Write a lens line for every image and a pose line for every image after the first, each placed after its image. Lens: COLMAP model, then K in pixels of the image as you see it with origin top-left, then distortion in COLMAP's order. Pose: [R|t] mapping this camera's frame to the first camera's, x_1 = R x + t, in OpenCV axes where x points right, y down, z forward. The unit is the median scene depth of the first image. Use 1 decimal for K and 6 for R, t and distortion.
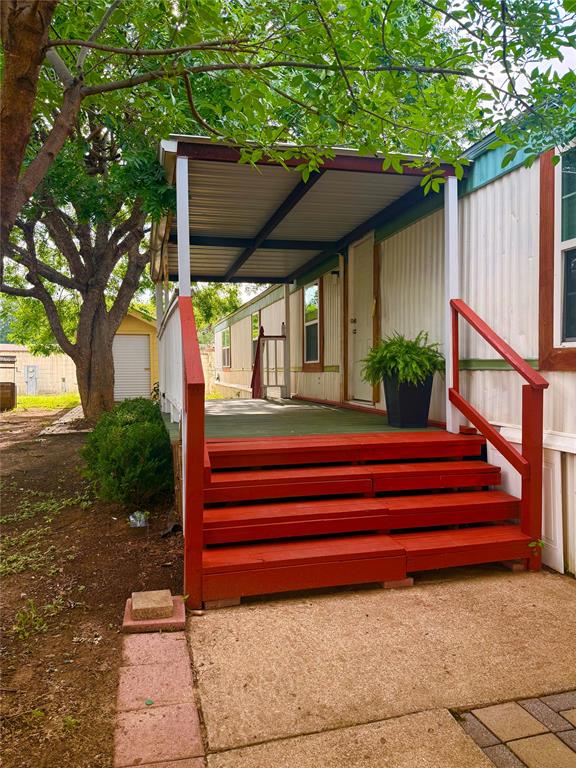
lens RADIAL K [[543.0, 0, 288.0], [0, 543.0, 384.0], [0, 0, 1]] dist [0.048725, -0.001275]
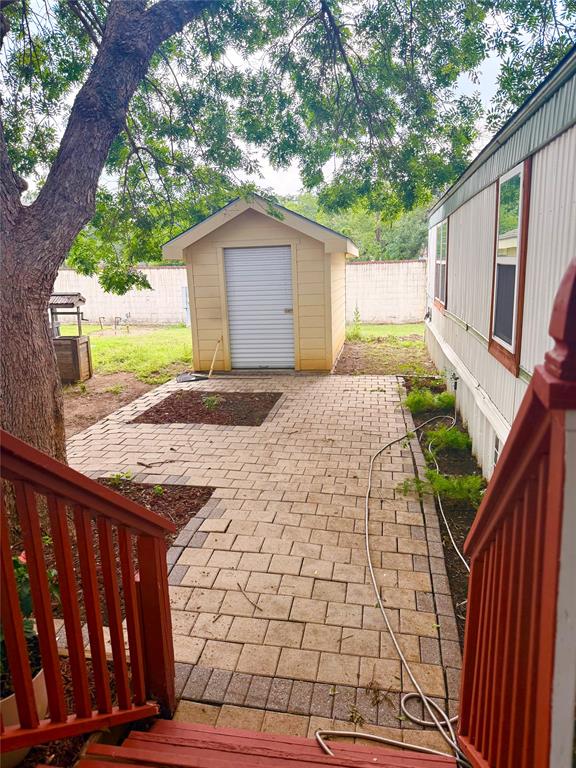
lens RADIAL K [[543.0, 0, 288.0], [0, 543.0, 384.0], [0, 0, 1]] dist [0.048725, -0.001275]
pose [[0.909050, 0.057062, -0.412761, -0.030233], [0.024836, 0.981398, 0.190369, -0.058814], [0.415946, -0.183307, 0.890723, 0.503272]]
